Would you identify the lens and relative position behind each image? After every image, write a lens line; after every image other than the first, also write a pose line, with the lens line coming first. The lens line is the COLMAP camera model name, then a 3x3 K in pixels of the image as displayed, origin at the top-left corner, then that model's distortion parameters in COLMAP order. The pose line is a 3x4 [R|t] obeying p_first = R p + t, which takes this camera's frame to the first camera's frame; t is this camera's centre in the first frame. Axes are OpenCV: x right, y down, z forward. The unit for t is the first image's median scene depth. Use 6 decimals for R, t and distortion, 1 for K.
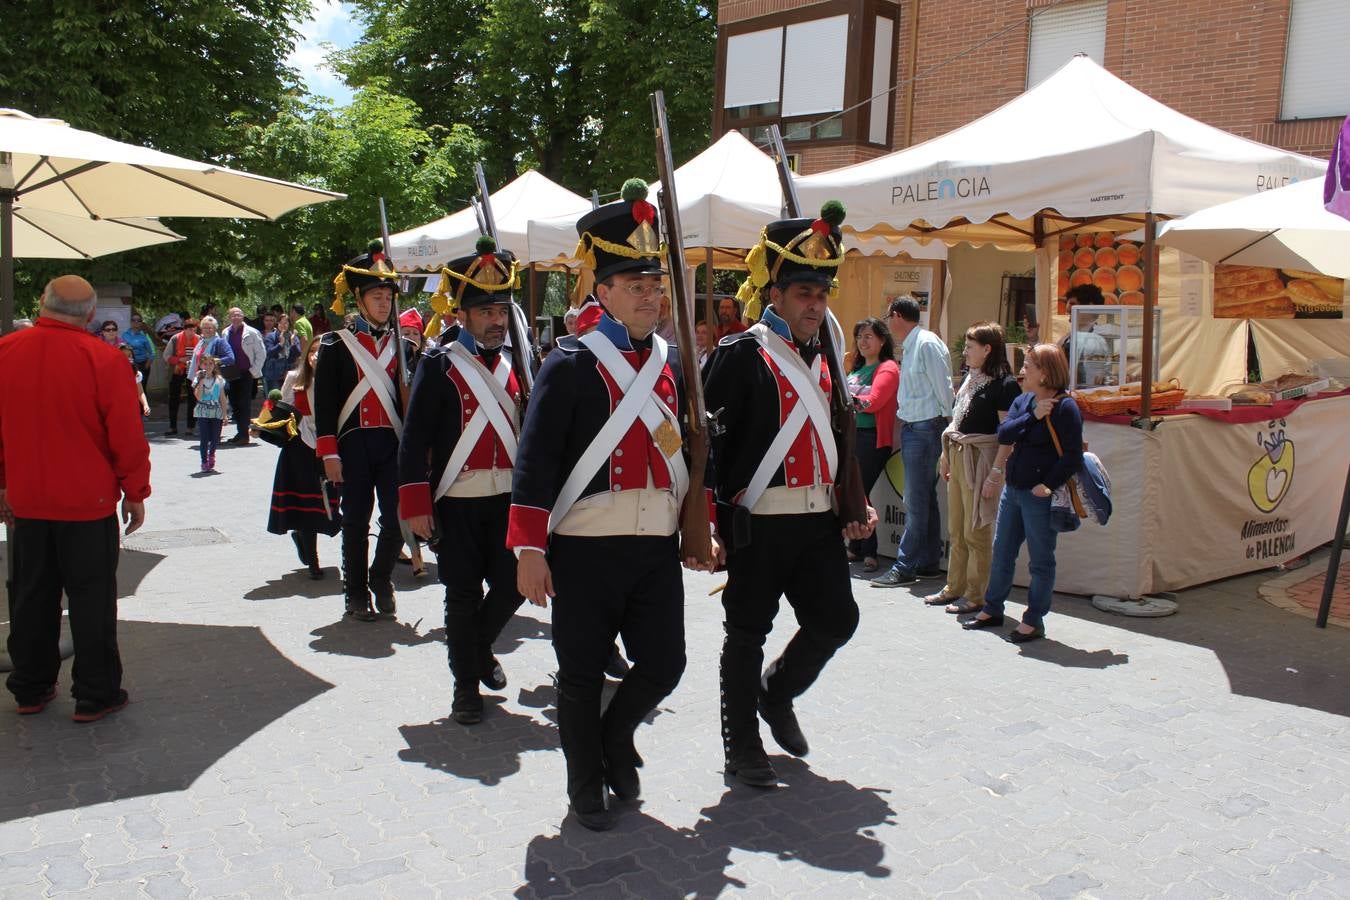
lens RADIAL K [[1124.6, 0, 676.8], [0, 1124.6, 438.4], [0, 0, 1]] dist [-0.154476, 0.128658]
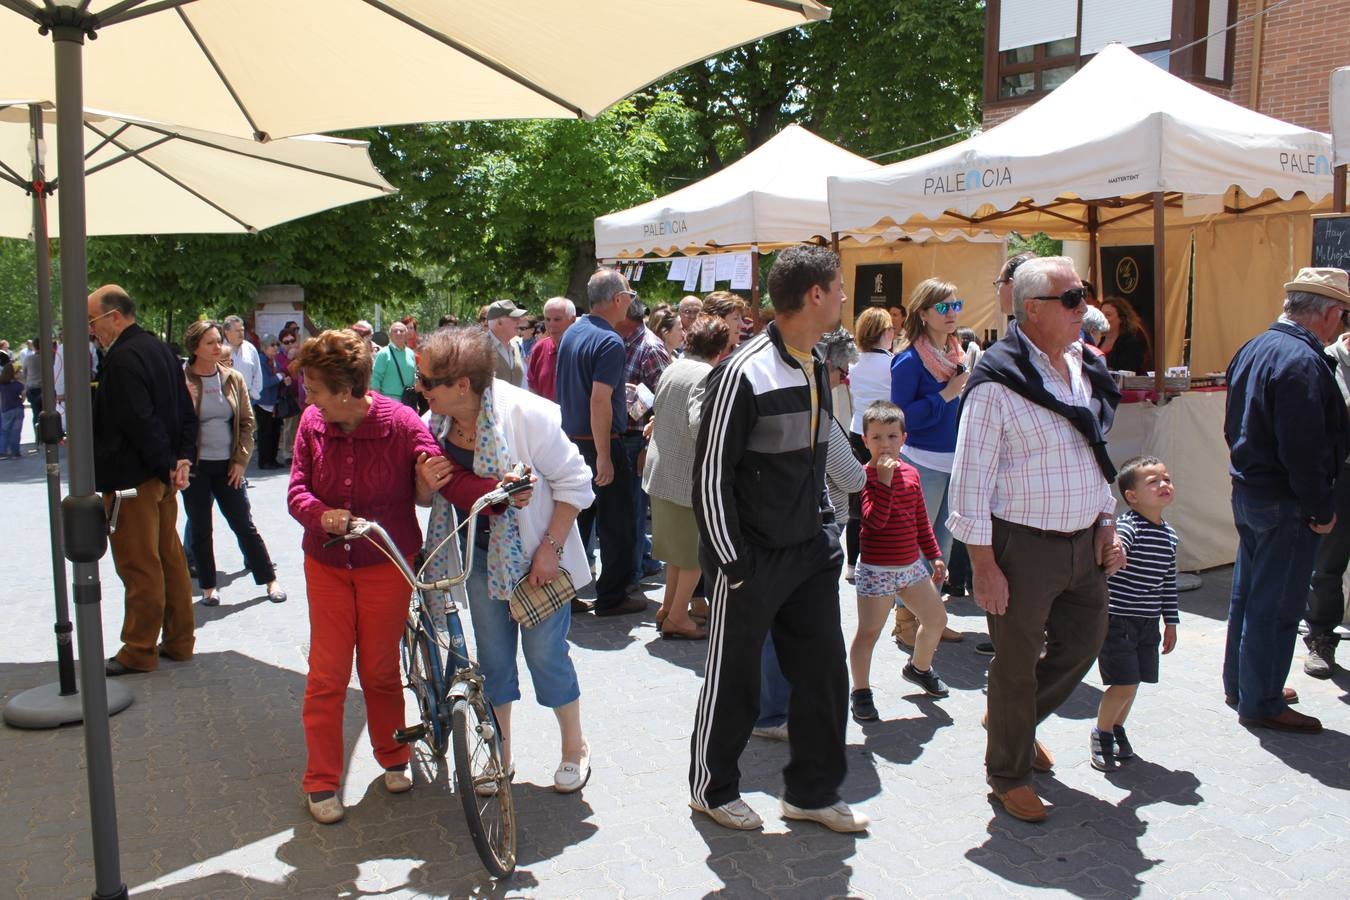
lens RADIAL K [[1124.6, 0, 674.1], [0, 1124.6, 398.4], [0, 0, 1]] dist [-0.154476, 0.128658]
pose [[0.990506, -0.020714, -0.135901, -0.080376], [0.016191, 0.999280, -0.034302, -0.014600], [0.136514, 0.031776, 0.990128, 0.151281]]
